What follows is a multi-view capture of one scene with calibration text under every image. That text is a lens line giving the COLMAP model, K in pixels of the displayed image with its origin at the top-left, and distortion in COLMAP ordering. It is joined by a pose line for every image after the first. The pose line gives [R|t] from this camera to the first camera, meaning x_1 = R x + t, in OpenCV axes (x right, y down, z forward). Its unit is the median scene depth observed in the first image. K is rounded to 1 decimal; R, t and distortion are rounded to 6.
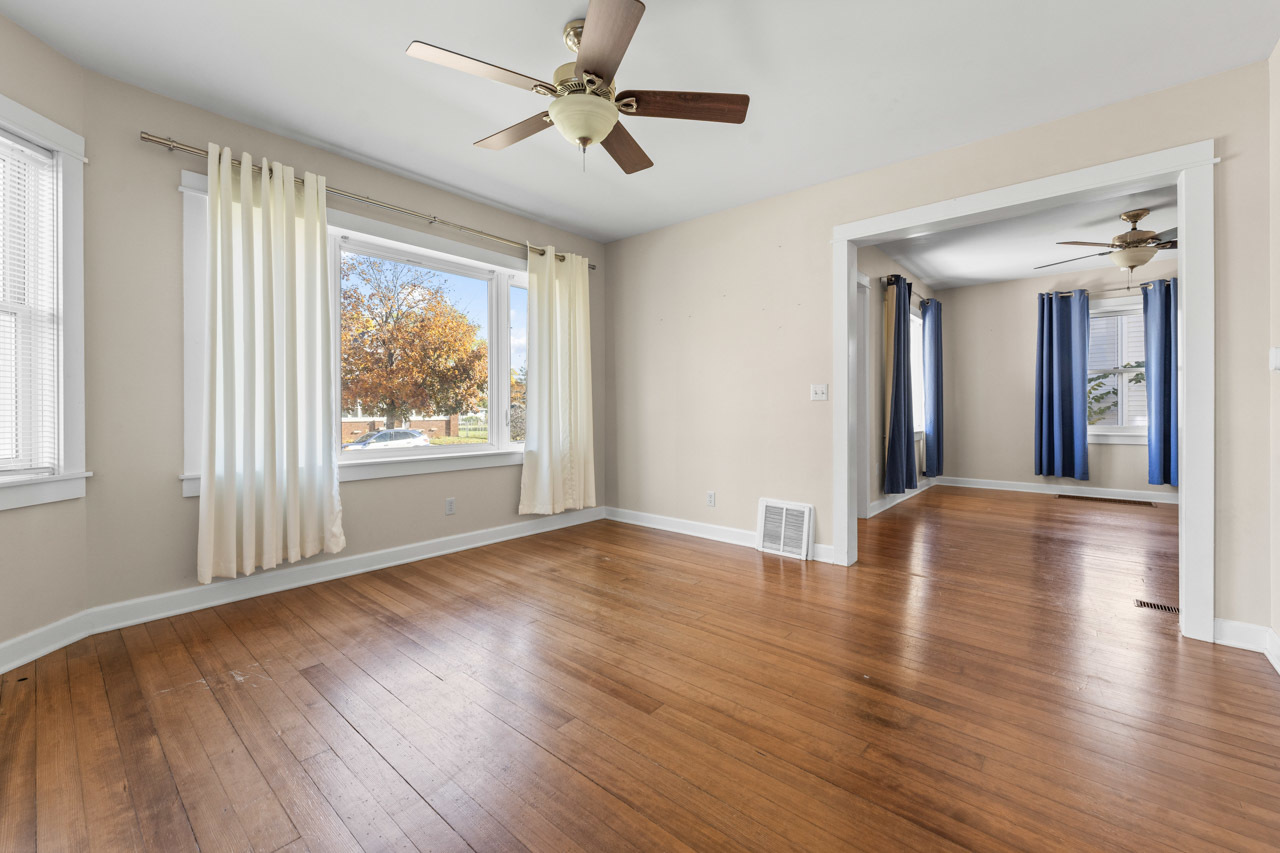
lens RADIAL K [[520.4, 0, 638.6], [0, 520.4, 408.8], [0, 0, 1]] dist [0.000113, 0.000368]
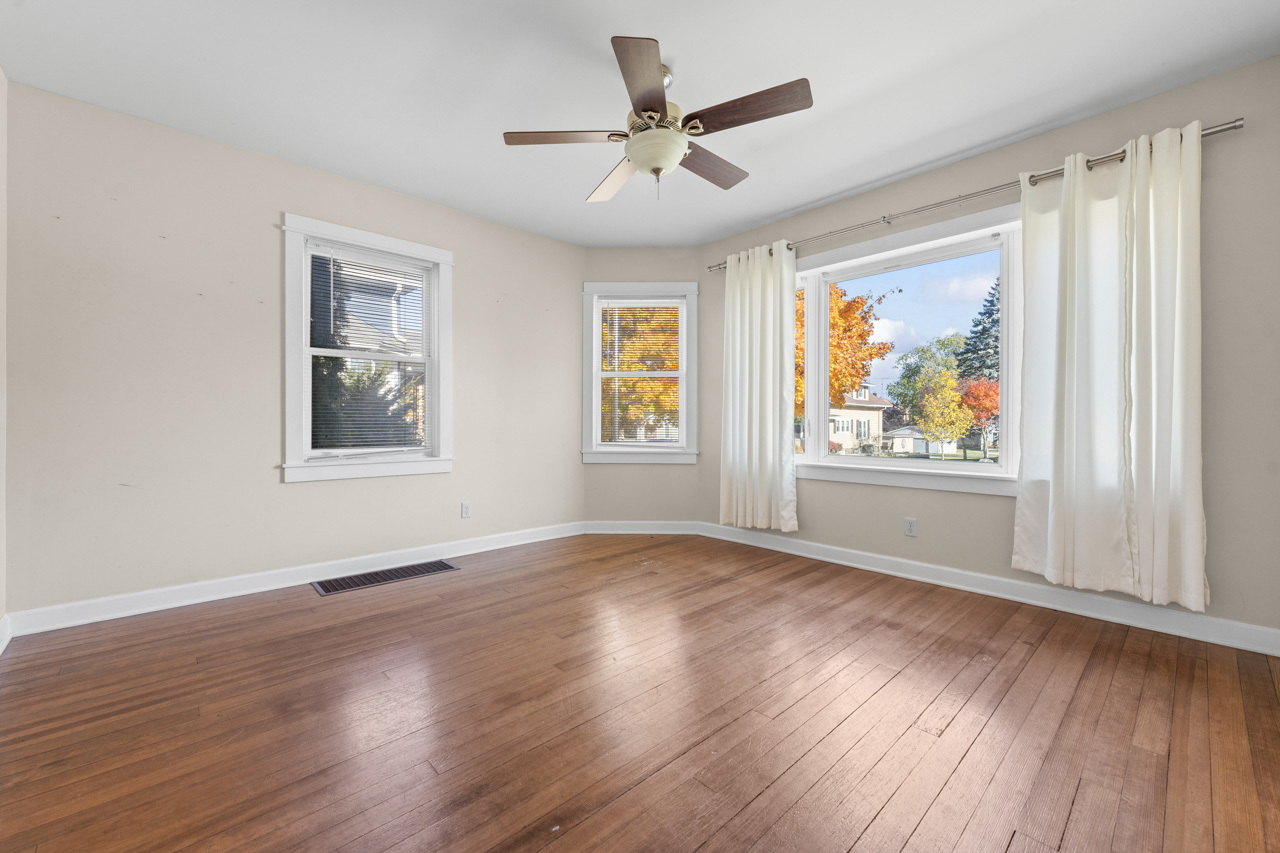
lens RADIAL K [[514.3, 0, 638.3], [0, 514.3, 423.2], [0, 0, 1]] dist [-0.000512, -0.000179]
pose [[-0.110609, 0.001983, -0.993862, 0.701544], [0.000102, 0.999998, 0.001984, 0.008441], [0.993864, 0.000118, -0.110609, 0.776920]]
